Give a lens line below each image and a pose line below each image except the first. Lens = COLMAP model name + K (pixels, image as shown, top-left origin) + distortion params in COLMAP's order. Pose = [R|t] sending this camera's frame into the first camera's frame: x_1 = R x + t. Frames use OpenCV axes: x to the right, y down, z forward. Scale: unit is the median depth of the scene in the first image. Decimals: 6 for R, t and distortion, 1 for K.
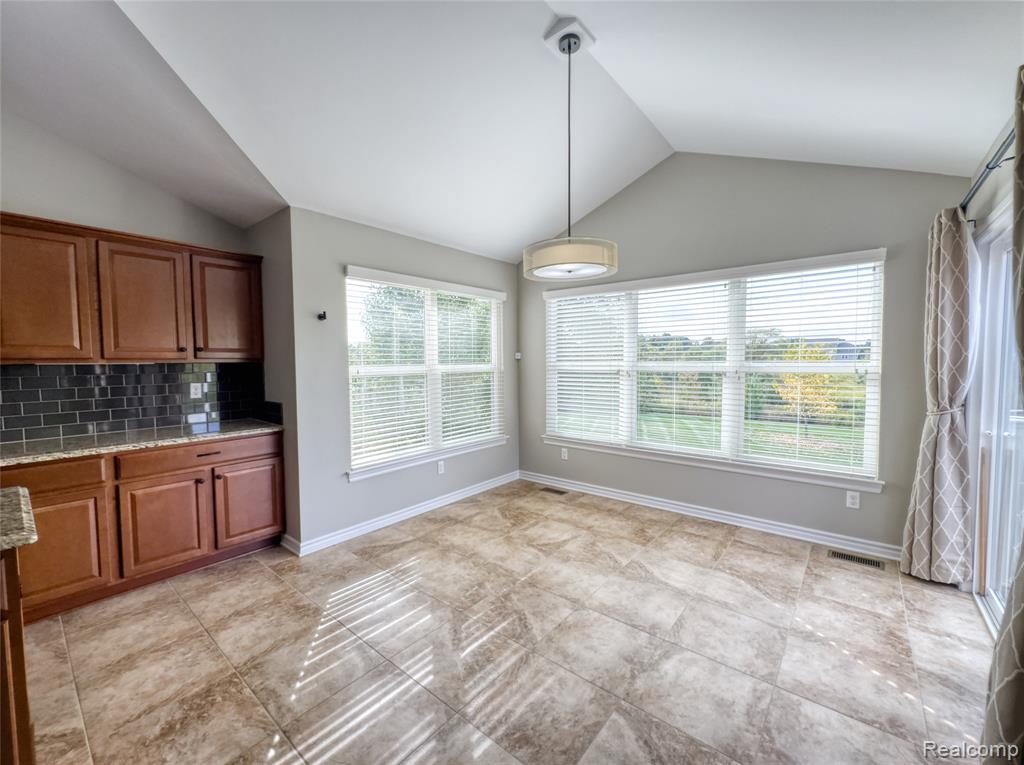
lens RADIAL K [[417.1, 0, 512.0], [0, 417.1, 382.5], [0, 0, 1]] dist [-0.002520, -0.000407]
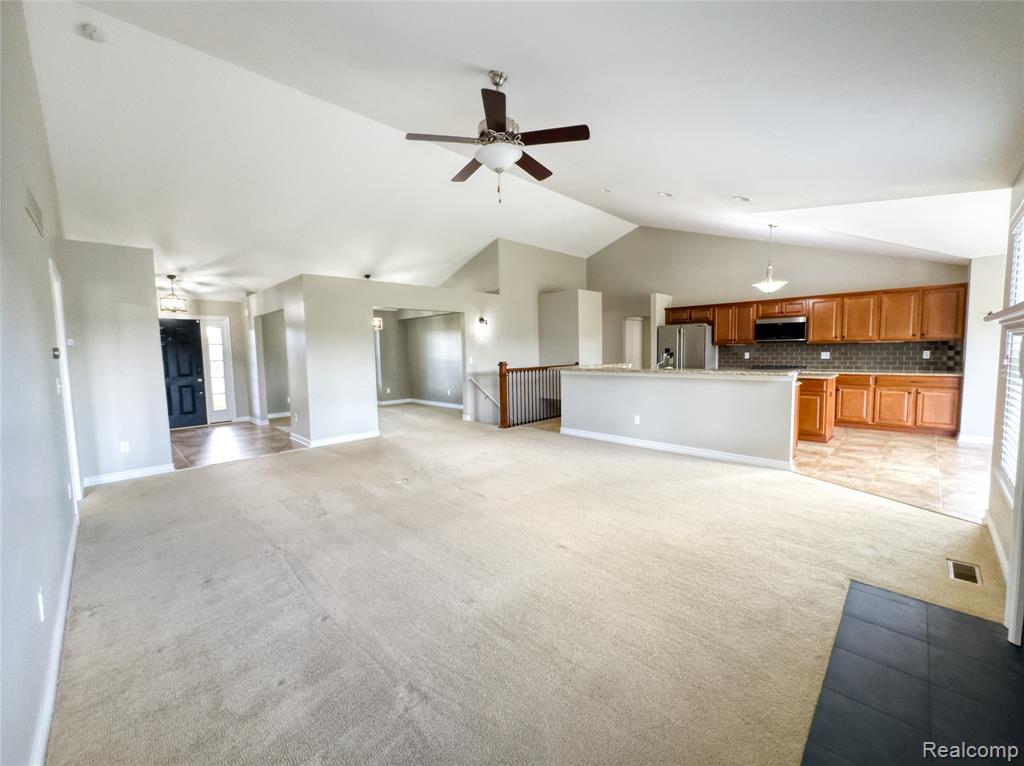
lens RADIAL K [[417.1, 0, 512.0], [0, 417.1, 383.0], [0, 0, 1]] dist [-0.002520, -0.000407]
pose [[-0.096980, 0.085134, -0.991639, 1.858683], [-0.031500, 0.995573, 0.088553, 0.052483], [0.994788, 0.039824, -0.093869, -1.036162]]
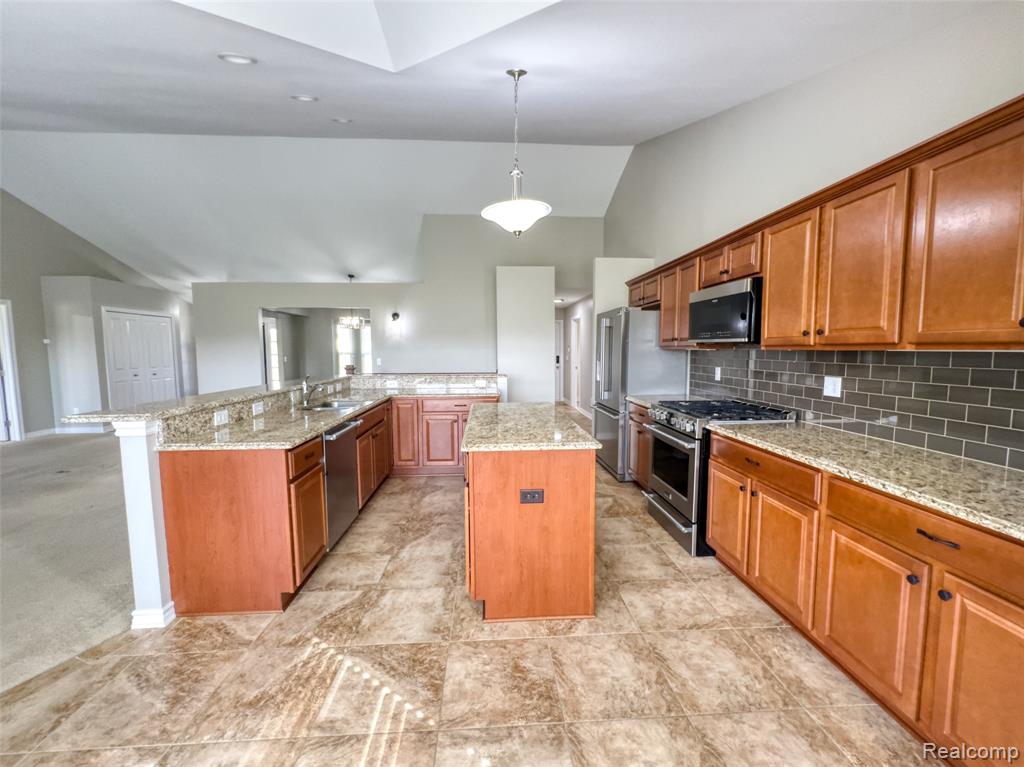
lens RADIAL K [[420.7, 0, 512.2], [0, 420.7, 386.2], [0, 0, 1]] dist [-0.002813, -0.000152]
pose [[-0.728567, 0.066109, -0.681777, -0.044448], [-0.031095, 0.991113, 0.129334, -0.057631], [0.684269, 0.115428, -0.720037, 1.082238]]
